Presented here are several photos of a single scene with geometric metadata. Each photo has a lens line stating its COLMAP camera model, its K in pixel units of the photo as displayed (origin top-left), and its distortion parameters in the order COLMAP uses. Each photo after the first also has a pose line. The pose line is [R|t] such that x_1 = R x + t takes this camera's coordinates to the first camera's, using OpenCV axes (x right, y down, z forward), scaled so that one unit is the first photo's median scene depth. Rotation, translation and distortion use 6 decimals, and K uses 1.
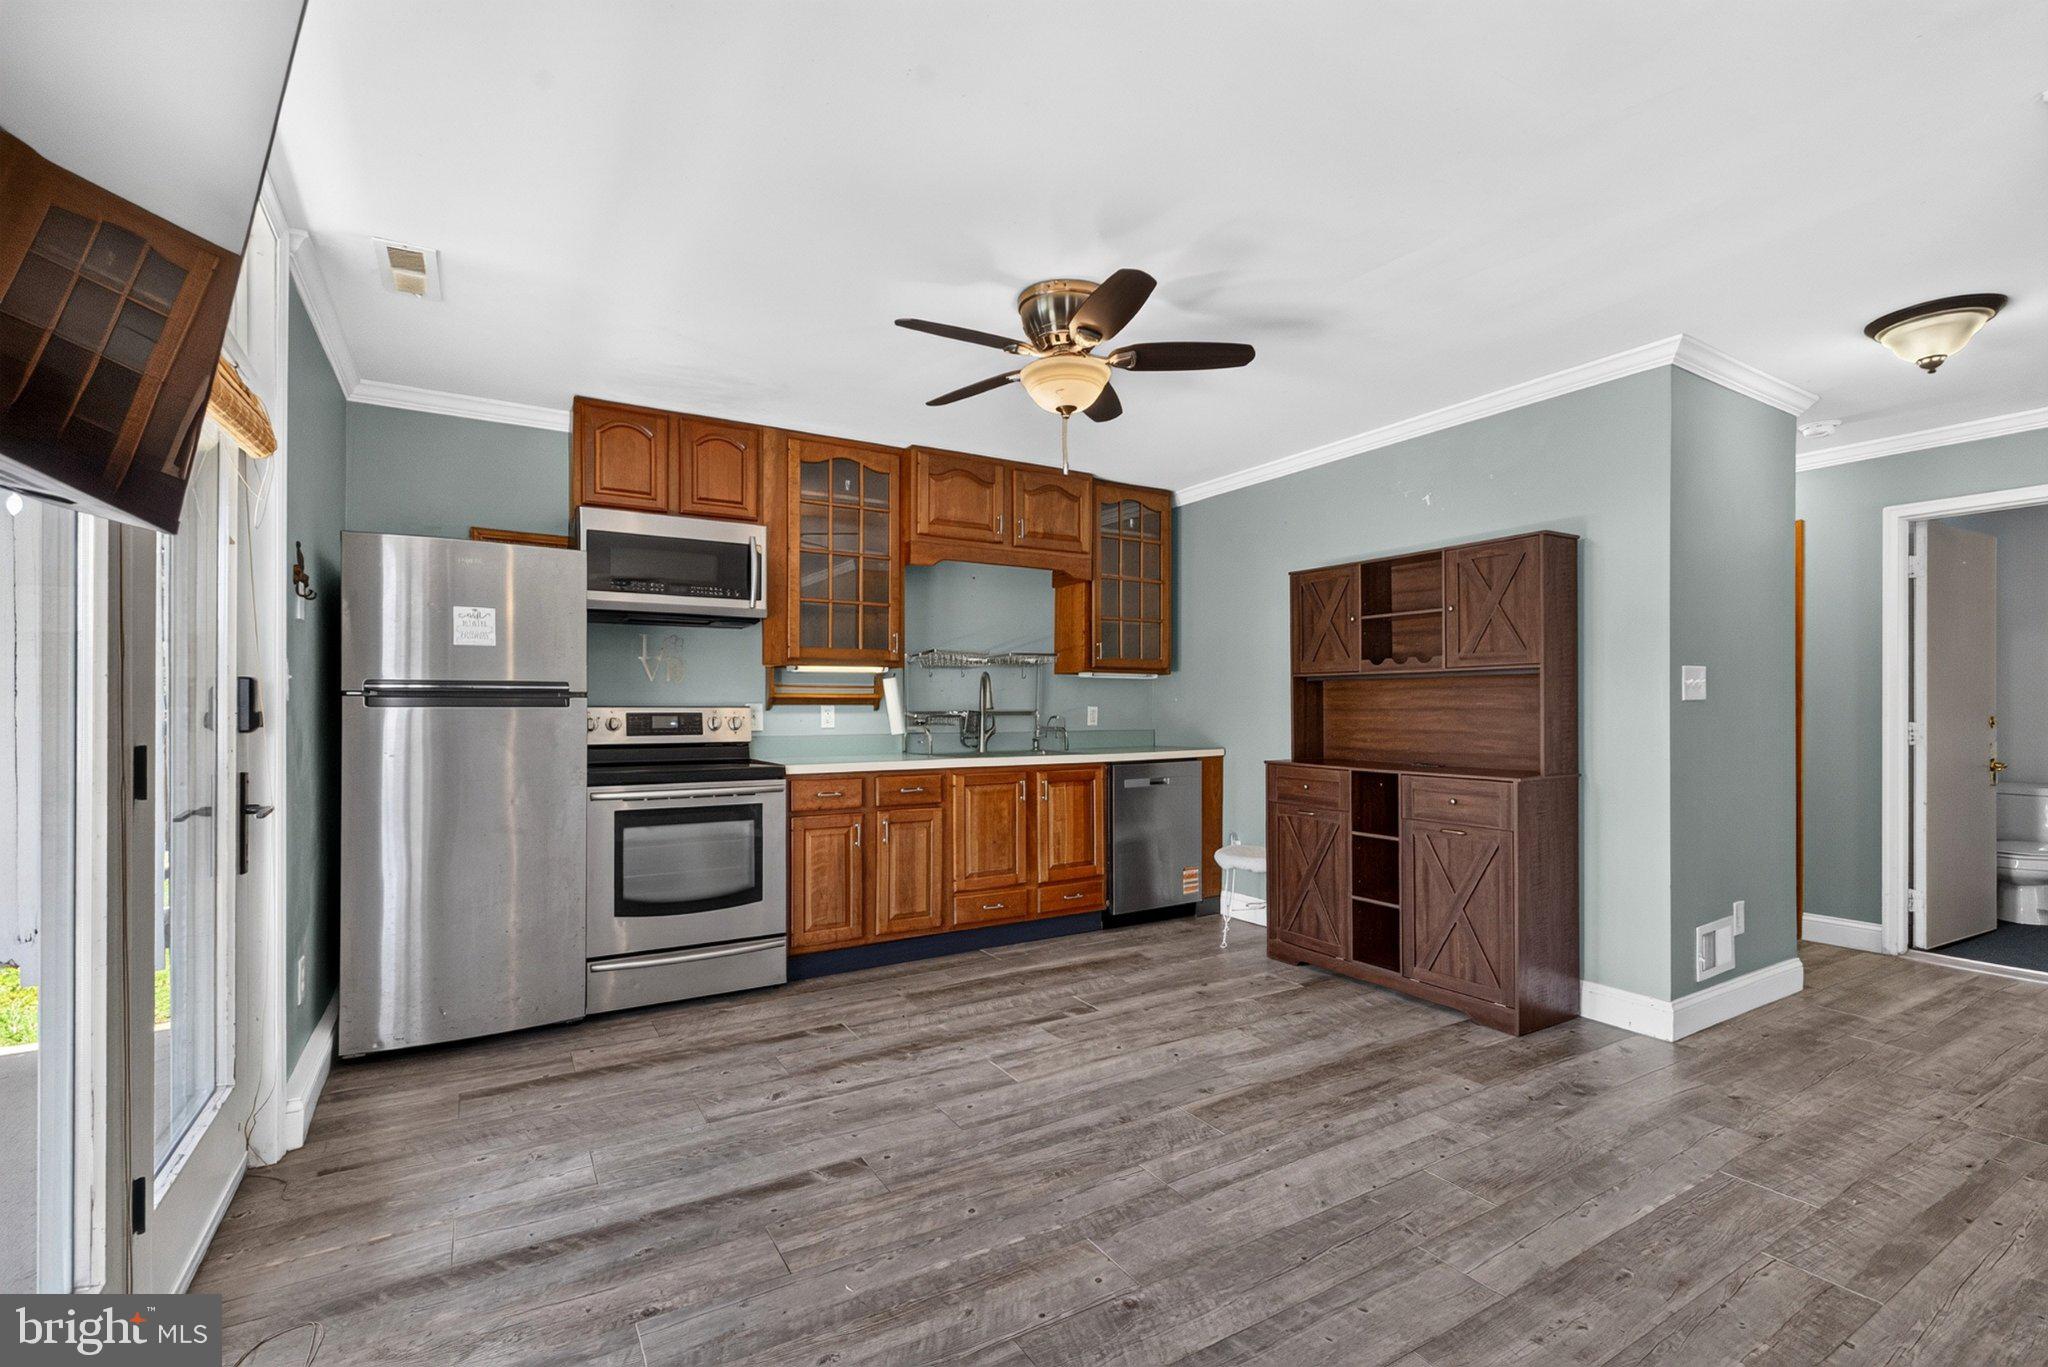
lens RADIAL K [[900.1, 0, 1016.2], [0, 900.1, 694.0], [0, 0, 1]] dist [0.005348, -0.000371]
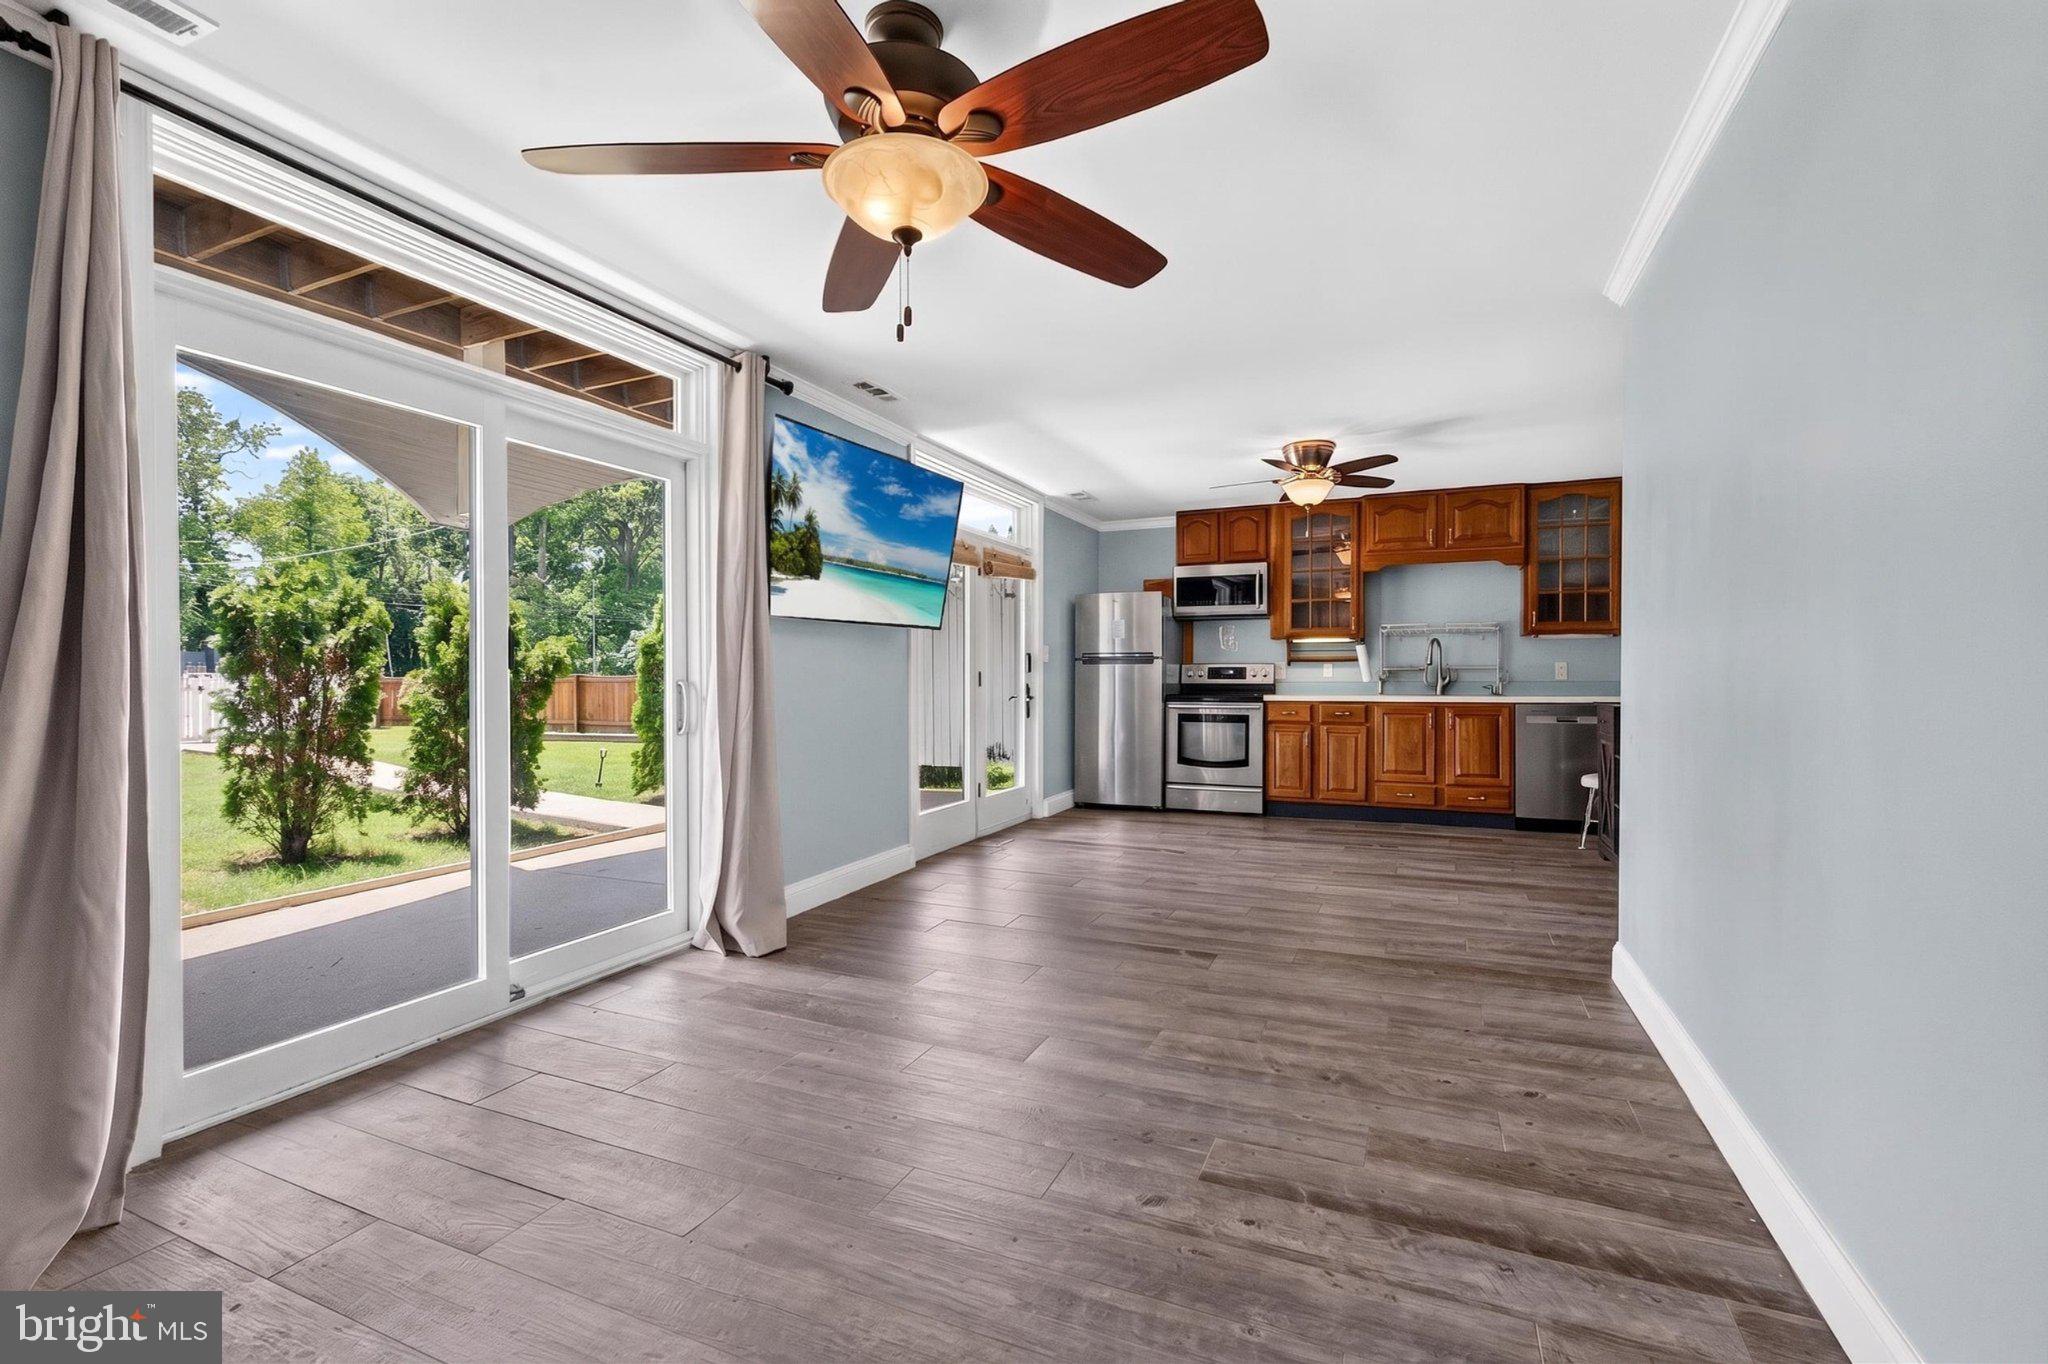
lens RADIAL K [[900.1, 0, 1019.7], [0, 900.1, 684.0], [0, 0, 1]] dist [0.005348, -0.000371]
pose [[0.570948, 0.009343, -0.820933, 0.942018], [0.012983, 0.999707, 0.020407, 0.012510], [0.820883, -0.022310, 0.570660, -0.435122]]
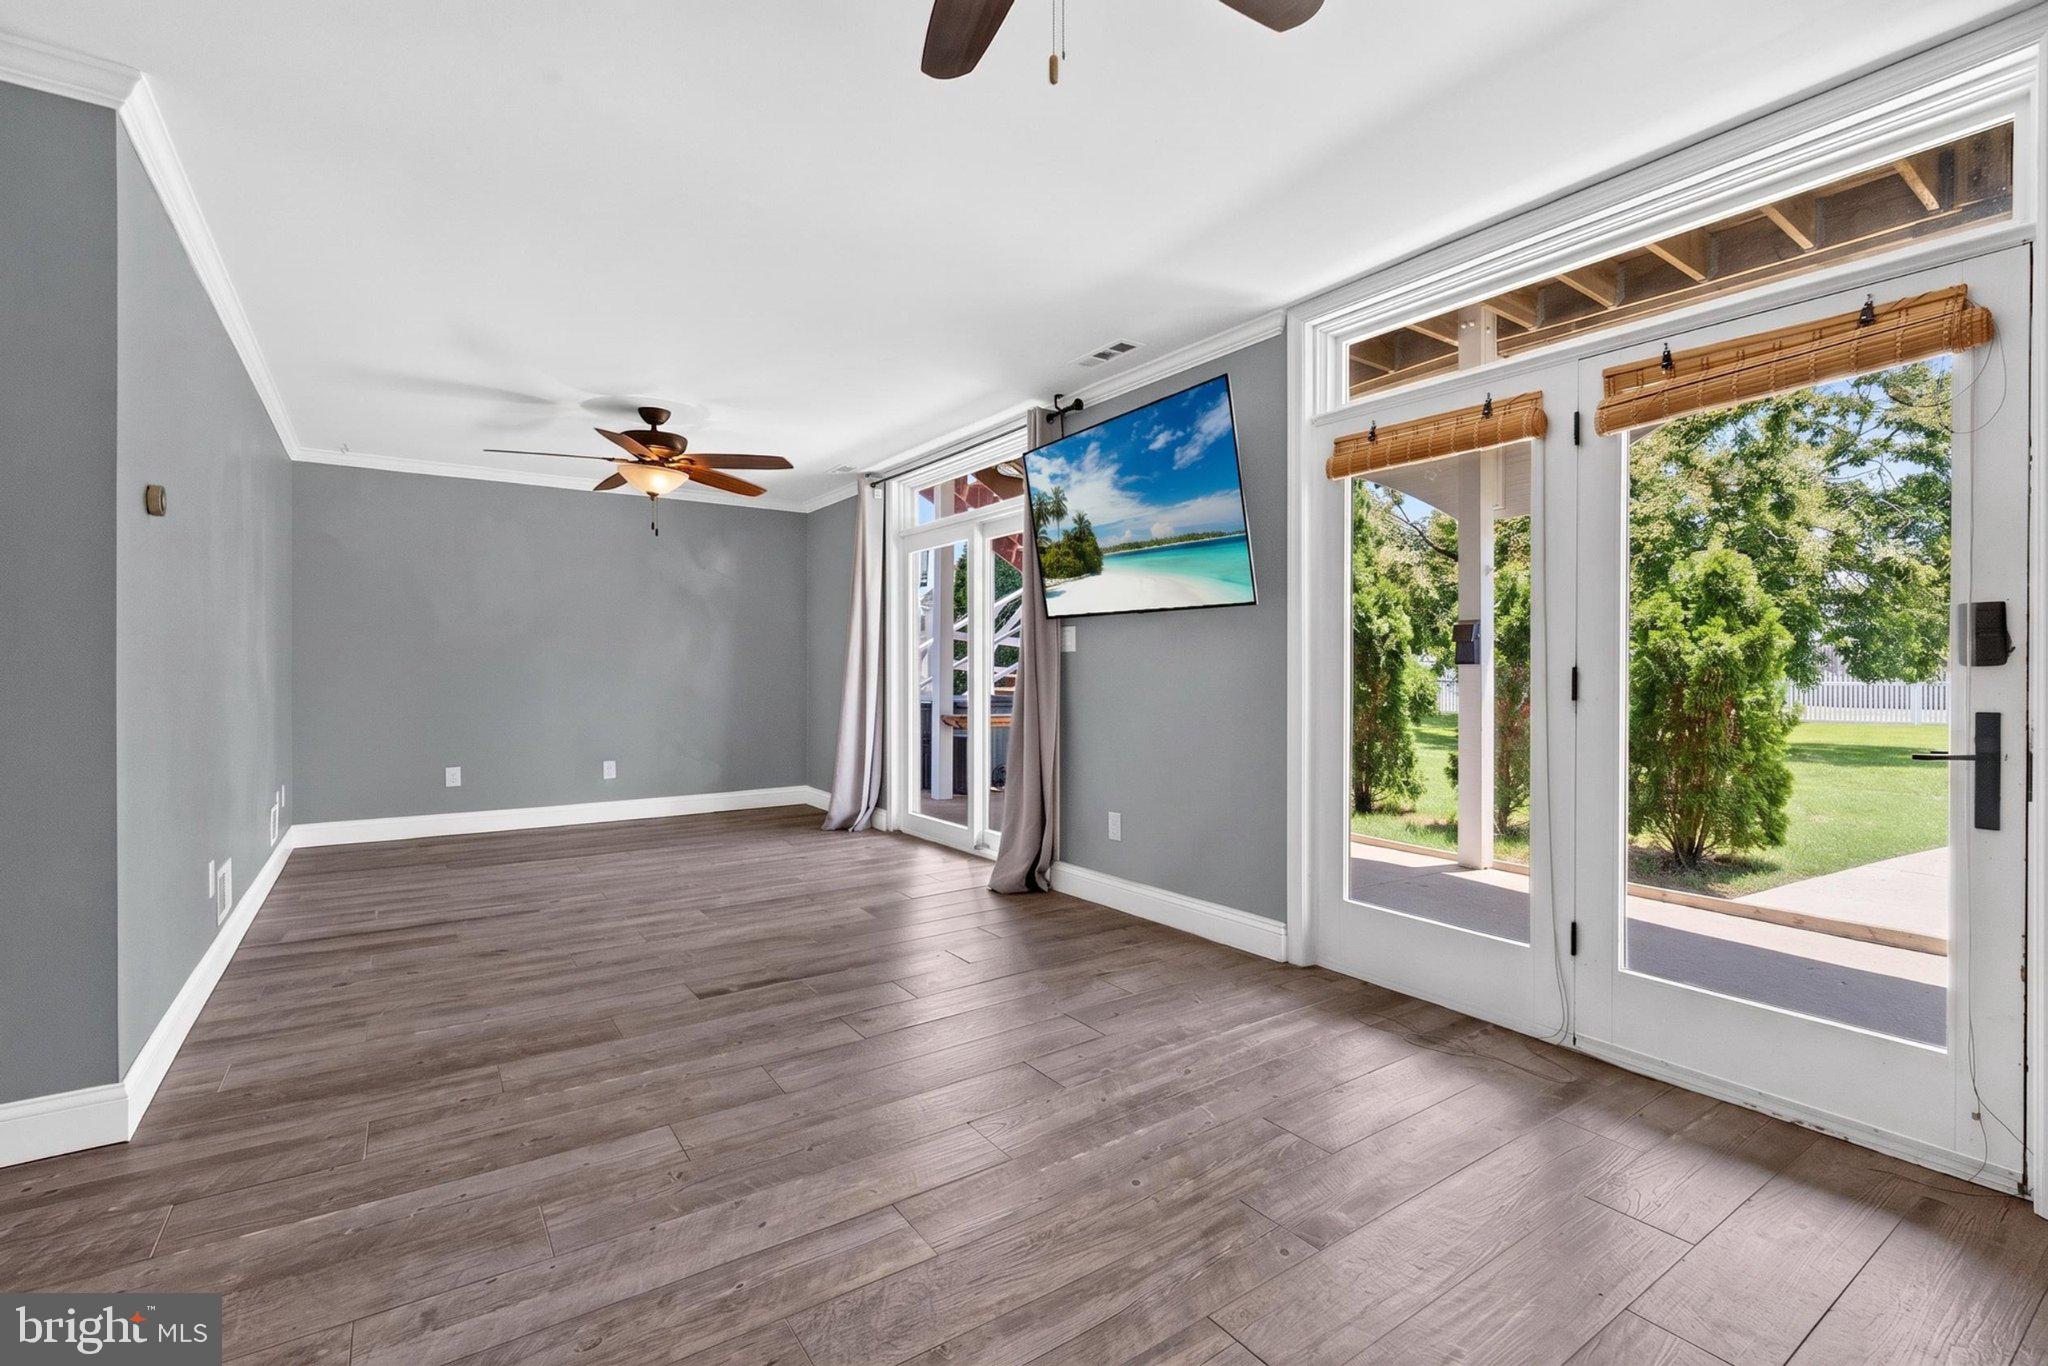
lens RADIAL K [[900.1, 0, 1000.7], [0, 900.1, 643.0], [0, 0, 1]] dist [0.005348, -0.000371]
pose [[-0.998804, -0.007278, -0.048353, 0.076330], [-0.005294, 0.999144, -0.041030, 0.033368], [0.048610, -0.040725, -0.997987, 1.069617]]
